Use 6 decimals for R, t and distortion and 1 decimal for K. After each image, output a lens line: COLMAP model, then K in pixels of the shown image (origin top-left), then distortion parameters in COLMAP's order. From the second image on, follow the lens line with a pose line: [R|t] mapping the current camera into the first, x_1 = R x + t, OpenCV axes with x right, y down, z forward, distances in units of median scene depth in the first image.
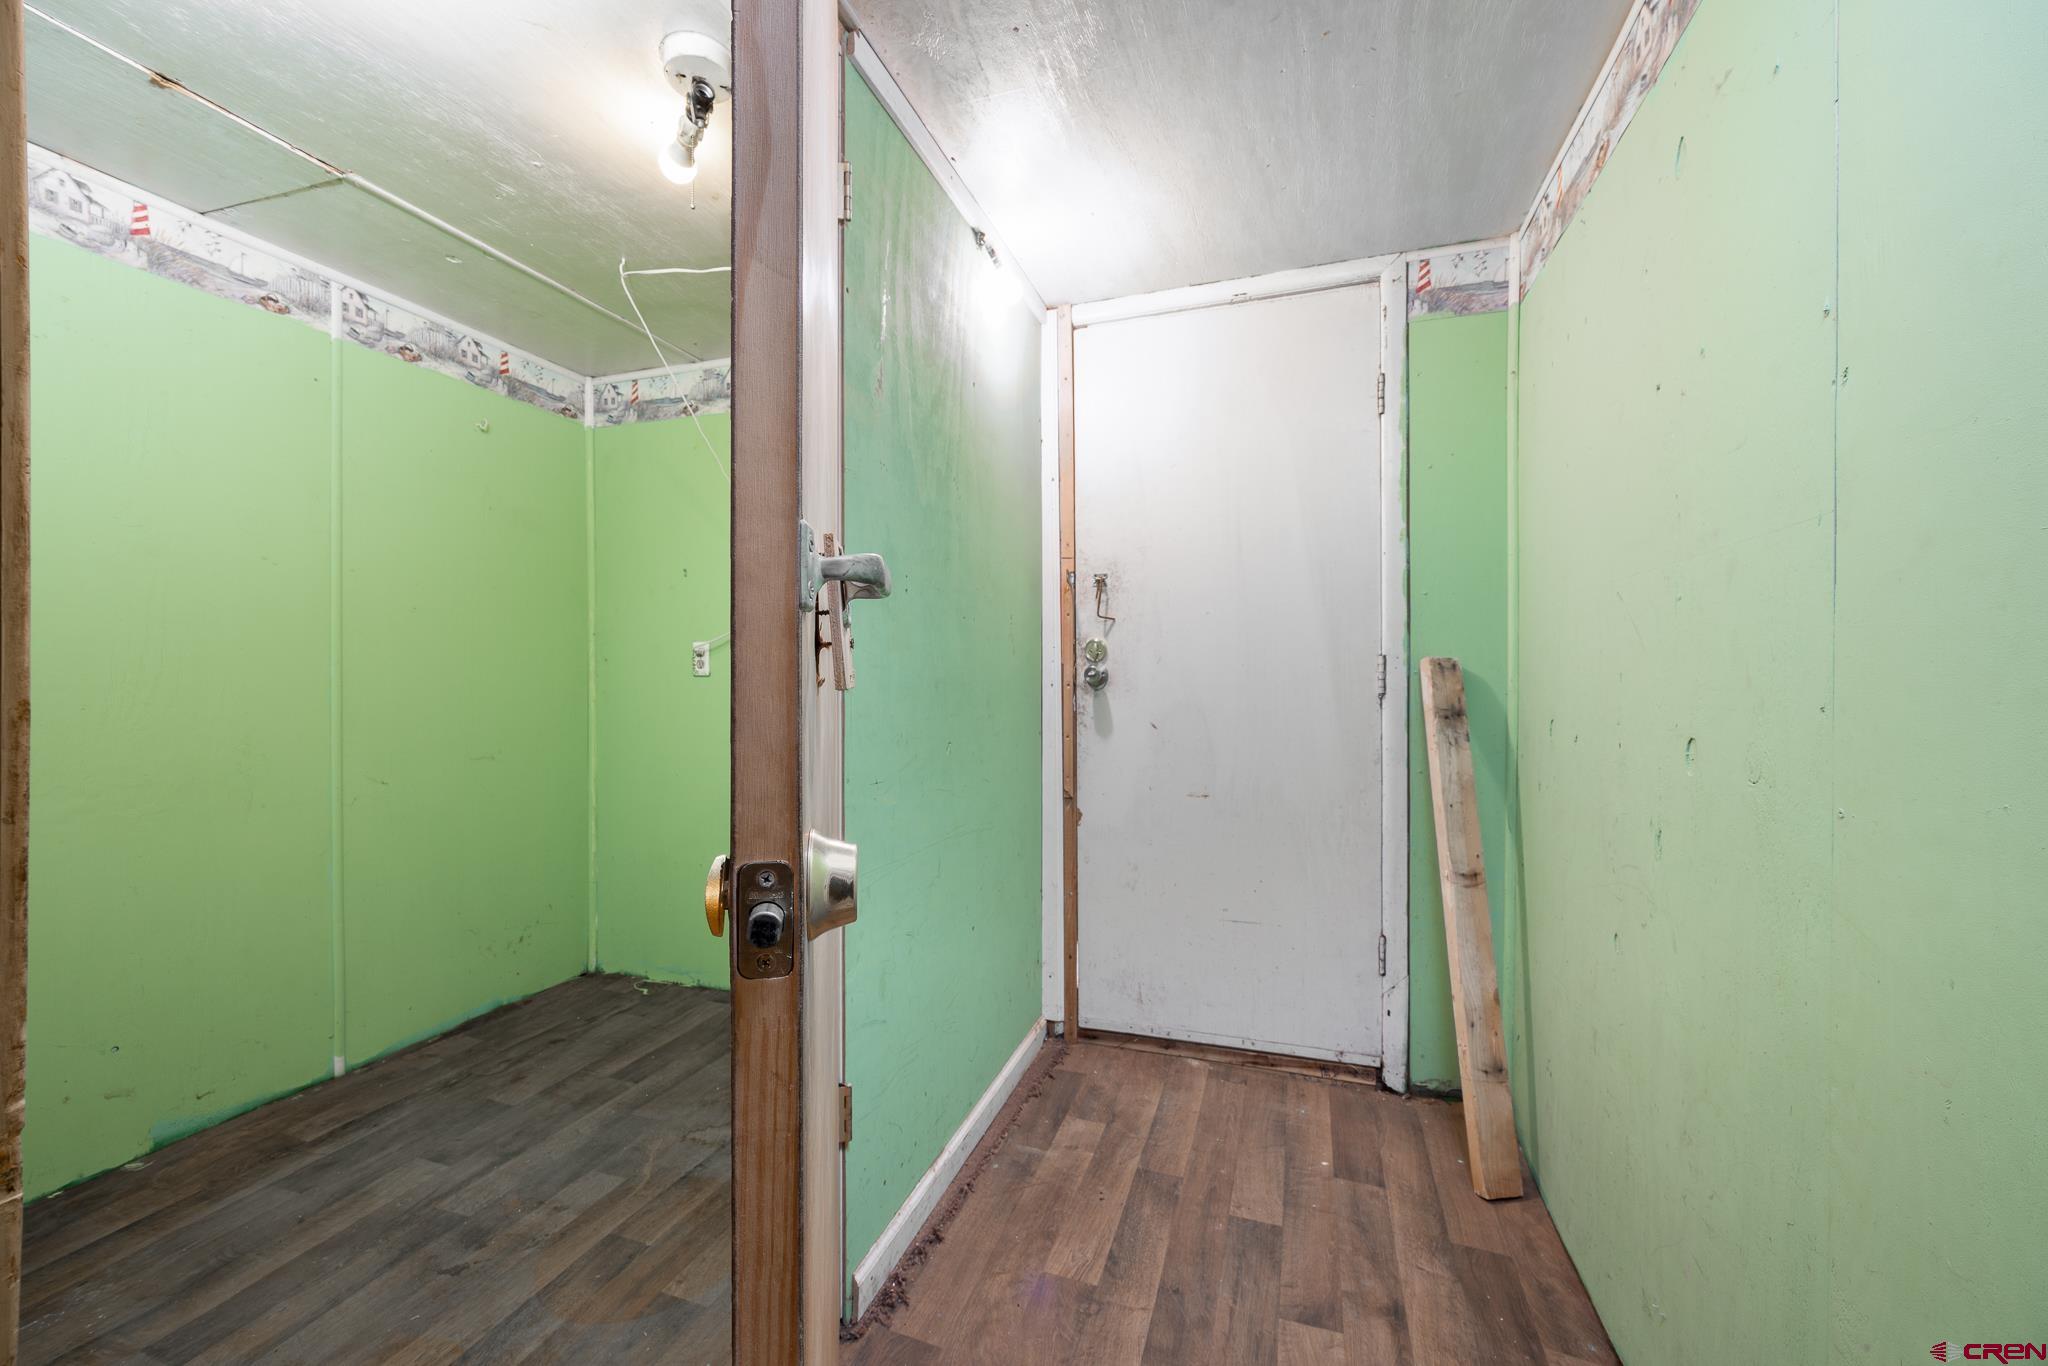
lens RADIAL K [[792.7, 0, 1028.4], [0, 792.7, 678.2], [0, 0, 1]] dist [-0.005800, 0.000715]
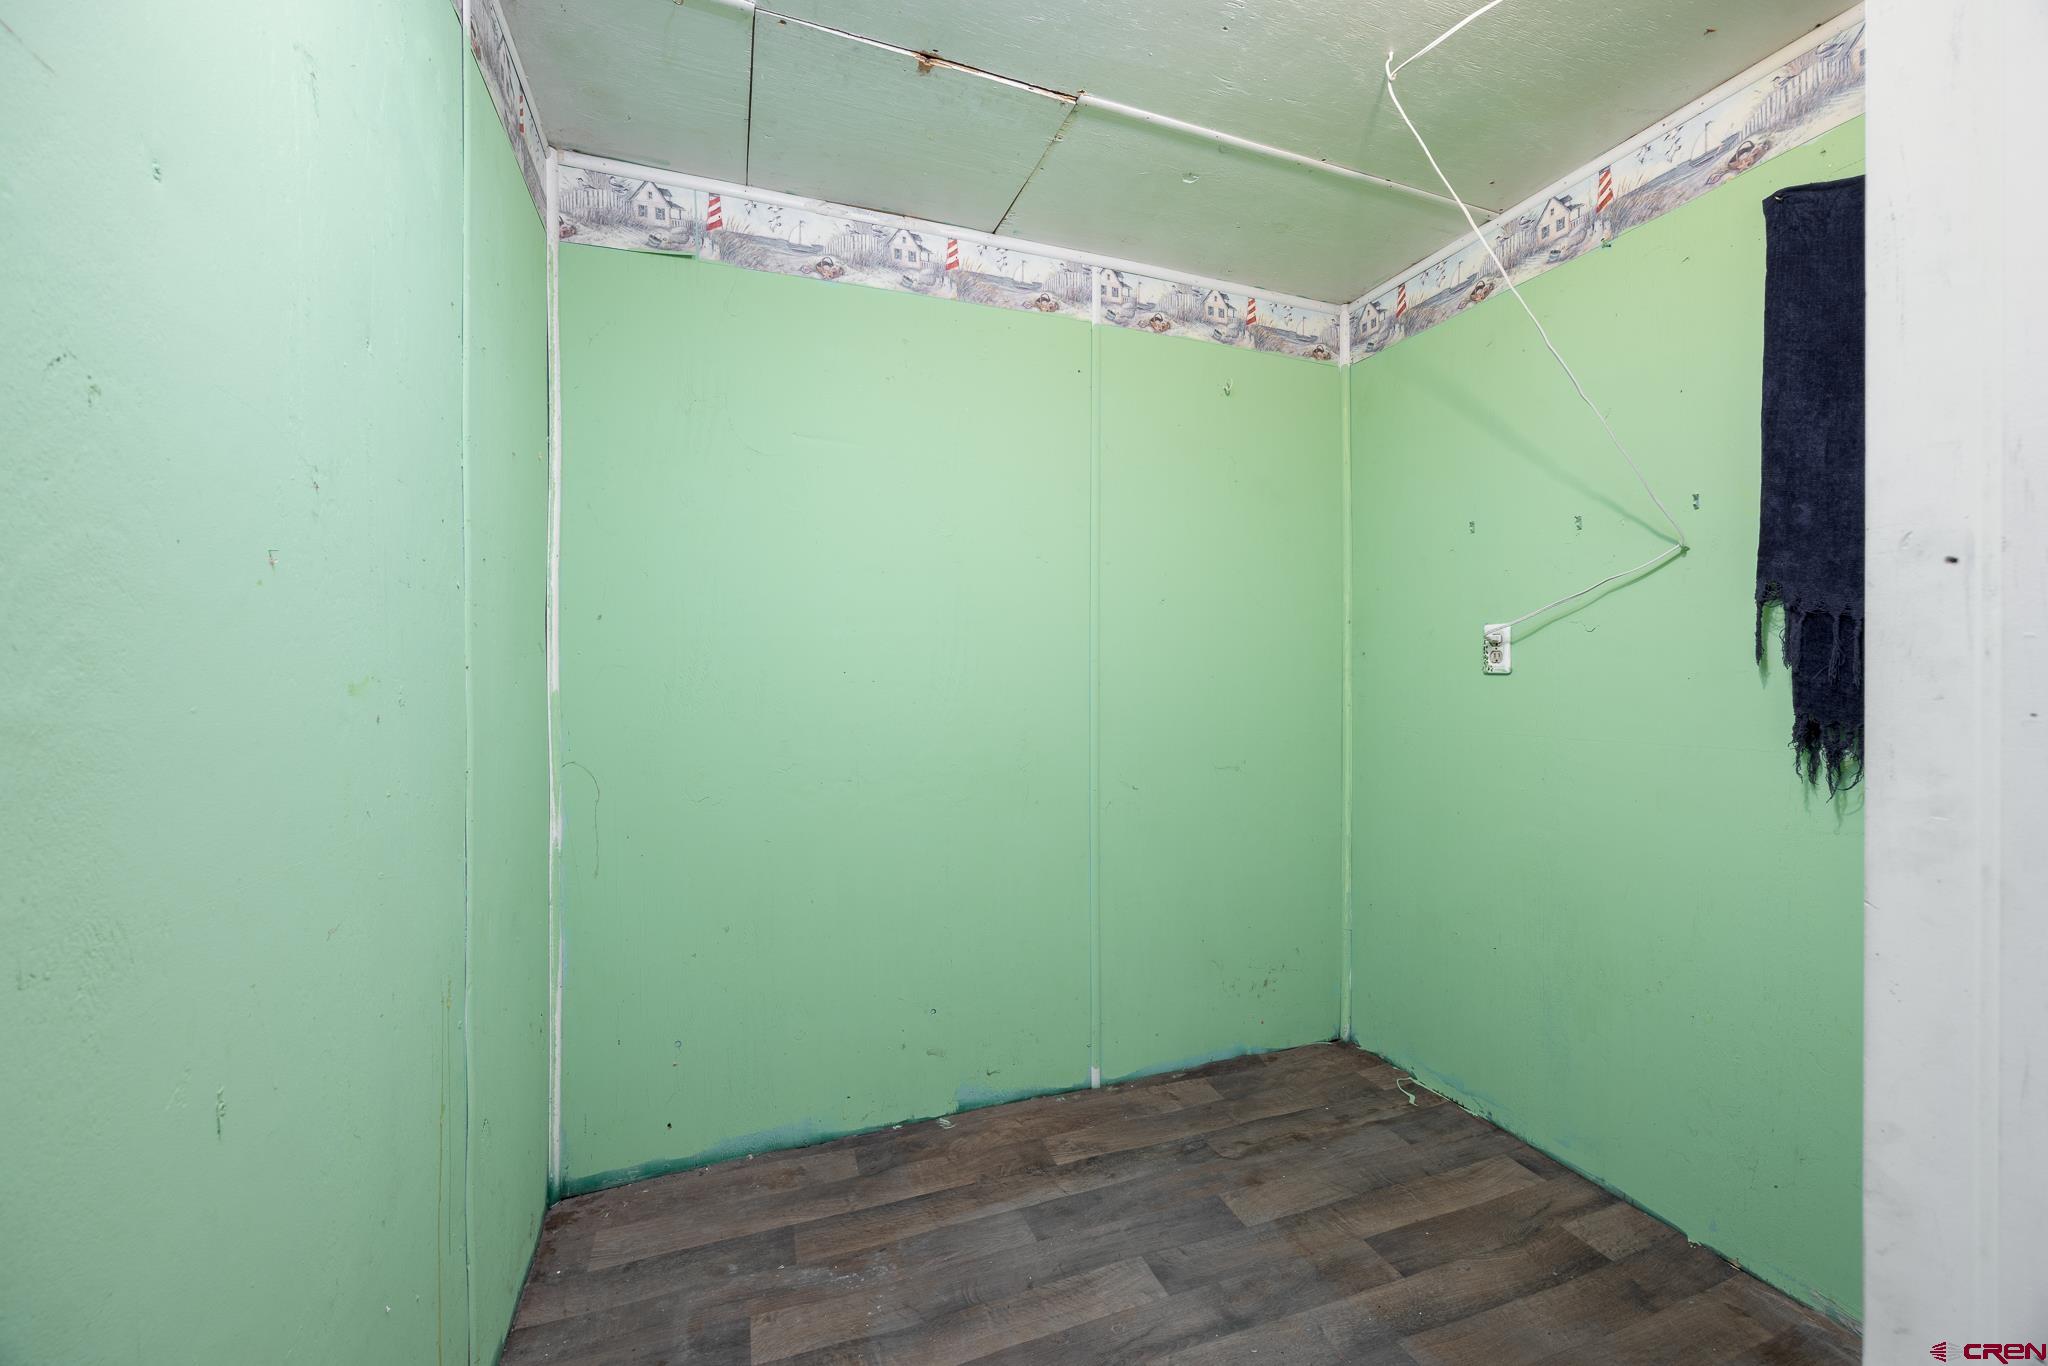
lens RADIAL K [[792.7, 0, 1019.6], [0, 792.7, 678.6], [0, 0, 1]] dist [-0.005800, 0.000715]
pose [[0.622870, 0.004778, -0.782311, -0.165512], [-0.002754, 0.999989, 0.003915, -0.000374], [0.782320, -0.000284, 0.622876, 0.305369]]
